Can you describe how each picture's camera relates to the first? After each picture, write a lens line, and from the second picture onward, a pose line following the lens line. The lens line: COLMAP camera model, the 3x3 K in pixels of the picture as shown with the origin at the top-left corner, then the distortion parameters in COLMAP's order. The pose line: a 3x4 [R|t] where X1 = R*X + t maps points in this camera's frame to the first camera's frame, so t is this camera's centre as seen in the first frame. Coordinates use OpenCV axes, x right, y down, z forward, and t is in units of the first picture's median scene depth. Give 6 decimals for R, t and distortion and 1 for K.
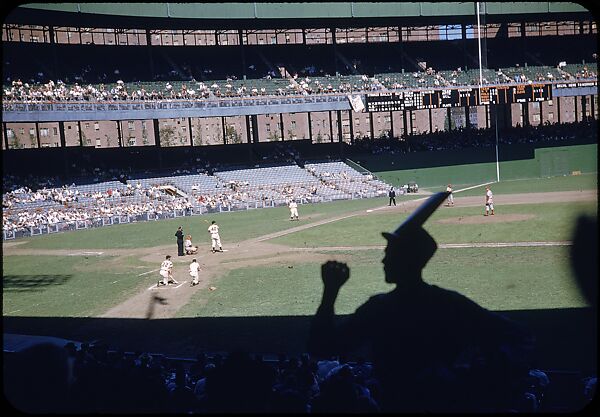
lens RADIAL K [[1024.2, 0, 317.0], [0, 1024.2, 241.0], [0, 0, 1]] dist [0.179827, 0.000000]
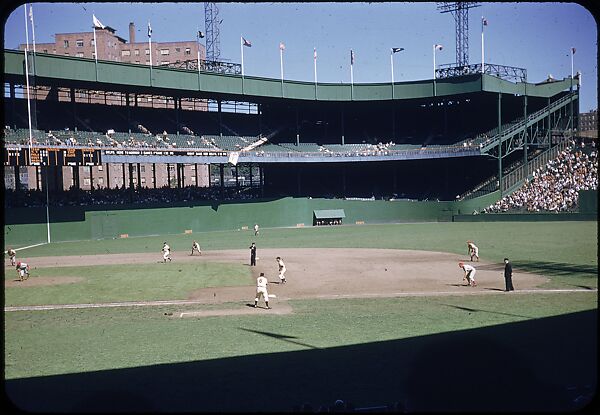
lens RADIAL K [[1241.9, 0, 303.0], [0, 1241.9, 251.0], [0, 0, 1]] dist [0.200261, 0.000000]
pose [[0.823243, 0.016609, 0.567446, -0.304403], [0.023128, 0.997761, -0.062758, 0.030707], [-0.567218, 0.064789, 0.821015, -0.124431]]
